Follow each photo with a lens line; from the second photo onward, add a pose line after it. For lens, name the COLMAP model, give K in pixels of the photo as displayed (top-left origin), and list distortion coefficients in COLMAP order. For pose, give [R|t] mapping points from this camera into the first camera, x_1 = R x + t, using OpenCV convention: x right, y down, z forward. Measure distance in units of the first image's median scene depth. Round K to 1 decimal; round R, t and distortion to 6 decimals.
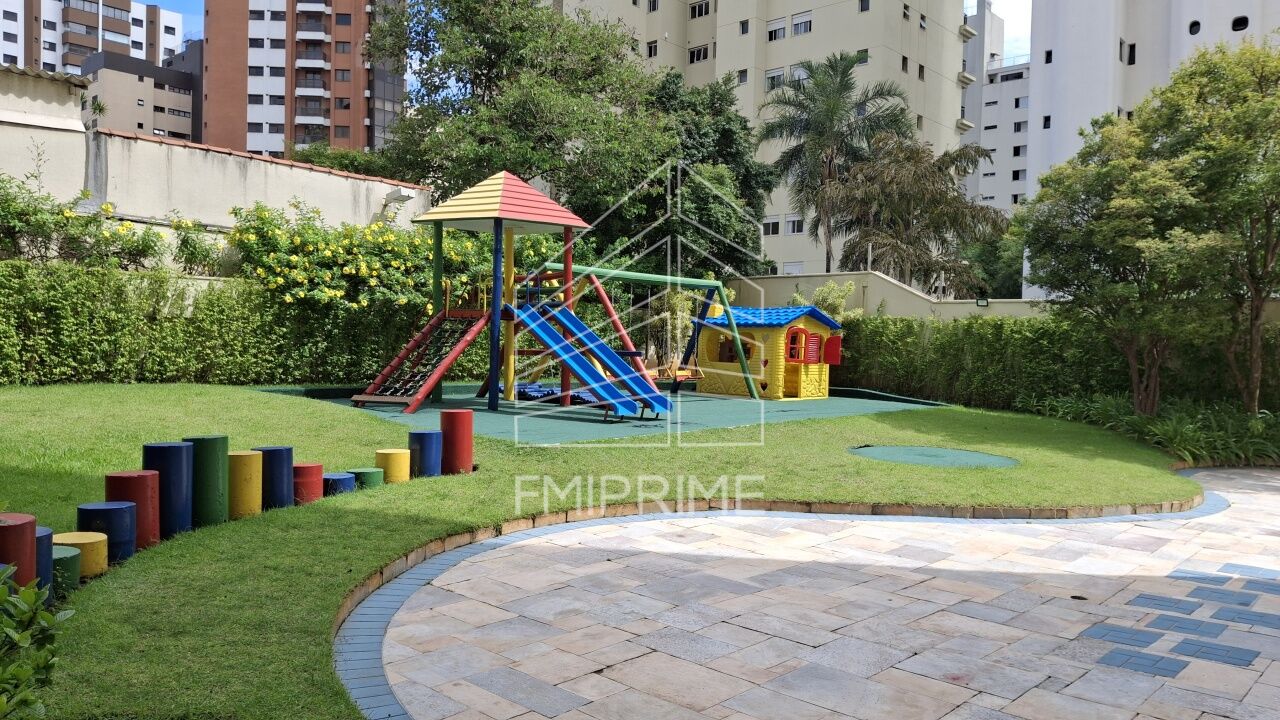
lens RADIAL K [[980.5, 0, 636.6], [0, 980.5, 359.6], [0, 0, 1]] dist [-0.026293, -0.008045]
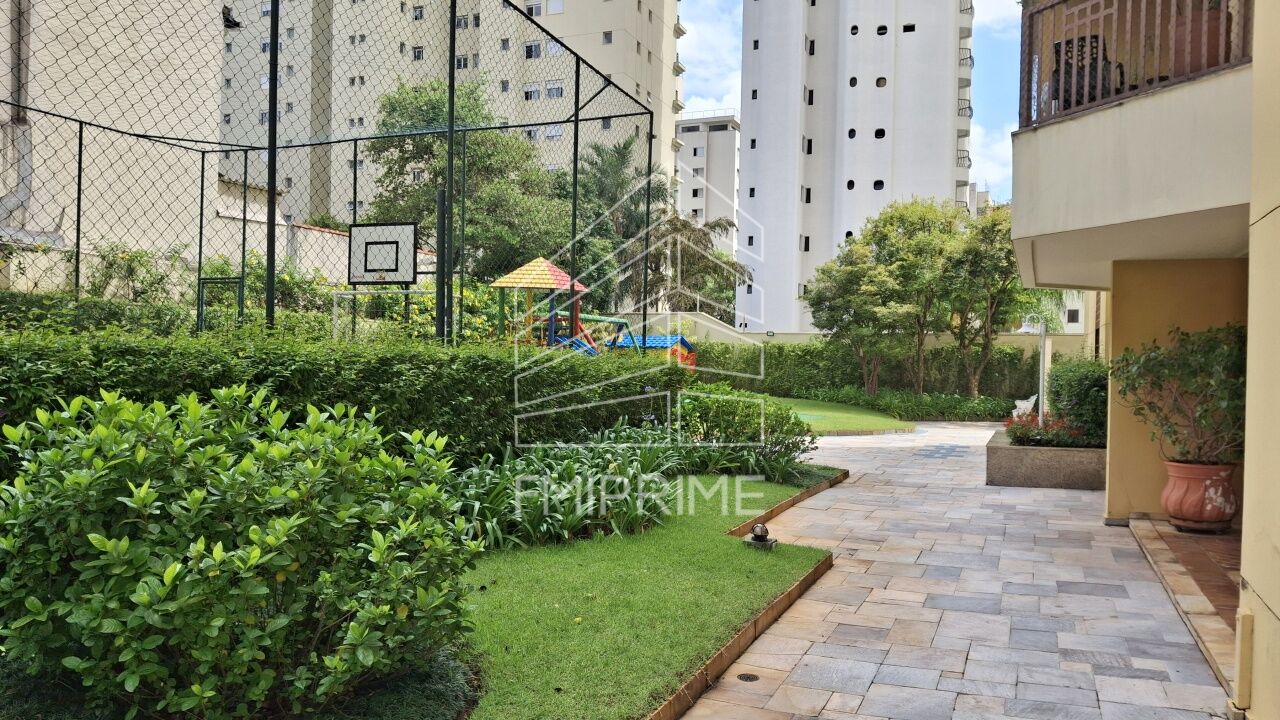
lens RADIAL K [[980.5, 0, 648.0], [0, 980.5, 362.9], [0, 0, 1]] dist [-0.026293, -0.008045]
pose [[0.936264, -0.005851, 0.351248, -0.413141], [0.007500, 0.999966, -0.003333, -0.003920], [-0.351216, 0.005755, 0.936277, -0.471703]]
